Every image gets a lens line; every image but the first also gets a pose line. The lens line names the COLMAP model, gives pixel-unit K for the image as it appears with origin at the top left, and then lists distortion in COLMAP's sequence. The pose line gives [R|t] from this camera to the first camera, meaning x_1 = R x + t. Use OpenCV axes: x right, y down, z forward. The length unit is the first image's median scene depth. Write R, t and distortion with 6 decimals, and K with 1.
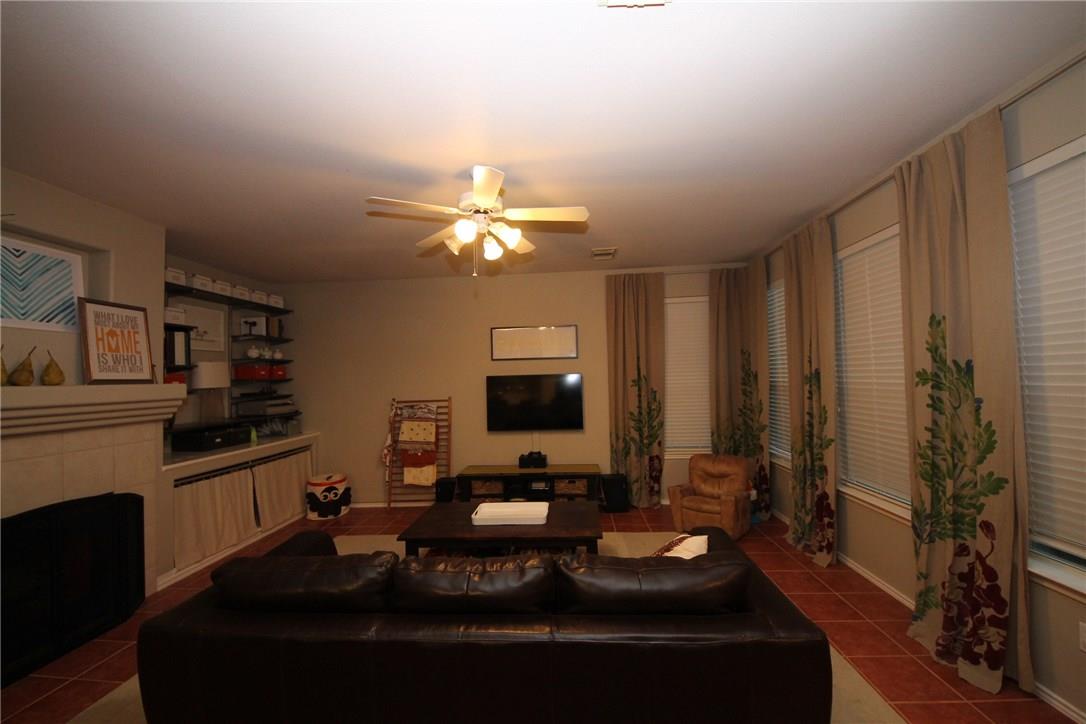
lens RADIAL K [[414.5, 0, 543.0], [0, 414.5, 362.0], [0, 0, 1]] dist [0.032329, -0.024544]
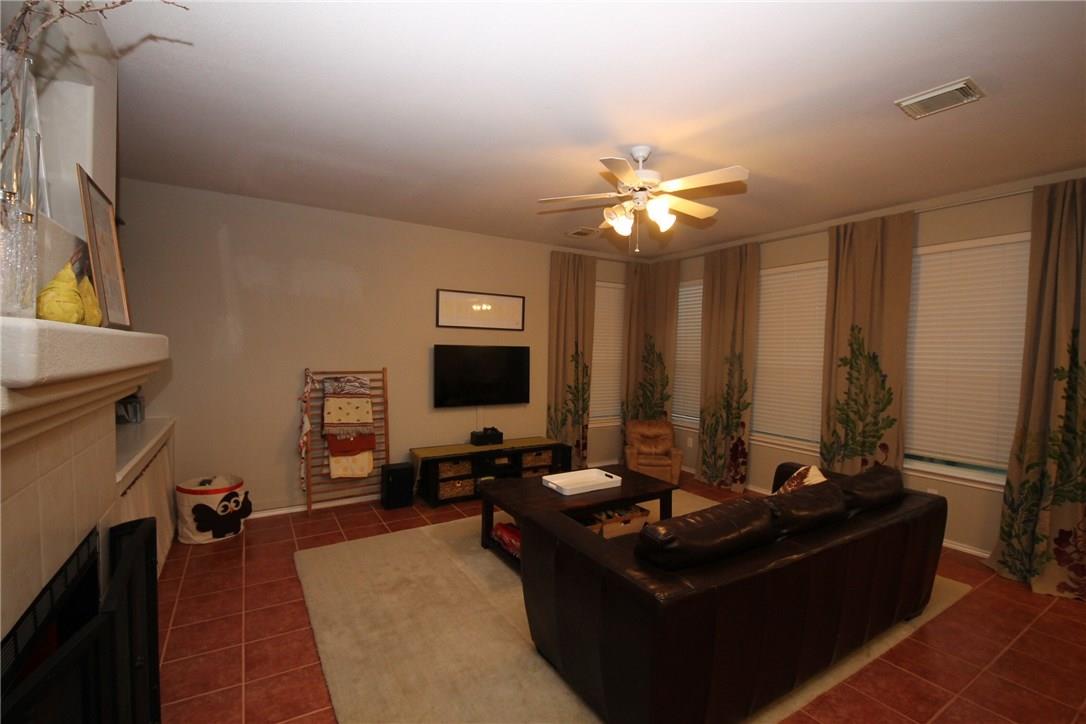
lens RADIAL K [[457.1, 0, 536.8], [0, 457.1, 362.5], [0, 0, 1]] dist [0.010851, -0.000064]
pose [[0.823052, 0.026943, 0.567327, -0.520315], [-0.061570, 0.997220, 0.041963, 0.018453], [-0.564619, -0.069468, 0.822423, 0.096817]]
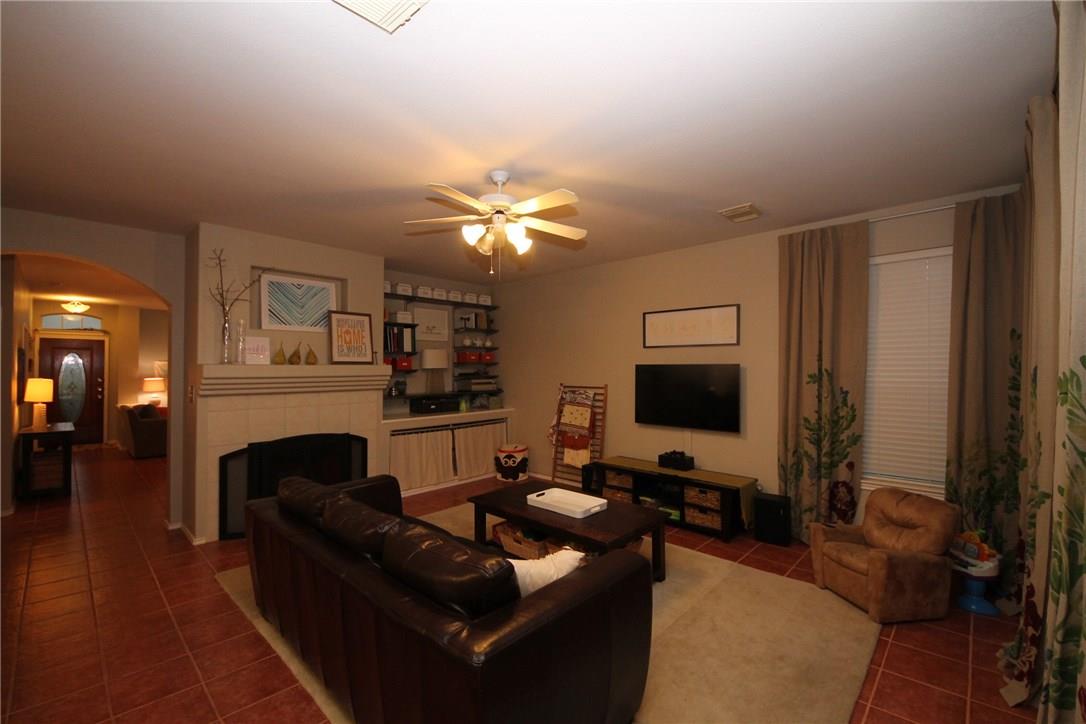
lens RADIAL K [[443.2, 0, 550.5], [0, 443.2, 362.6], [0, 0, 1]] dist [0.039047, -0.042269]
pose [[0.781900, 0.021938, -0.623018, 0.354194], [0.001451, 0.999314, 0.037009, -0.008358], [0.623403, -0.029841, 0.781331, 0.093751]]
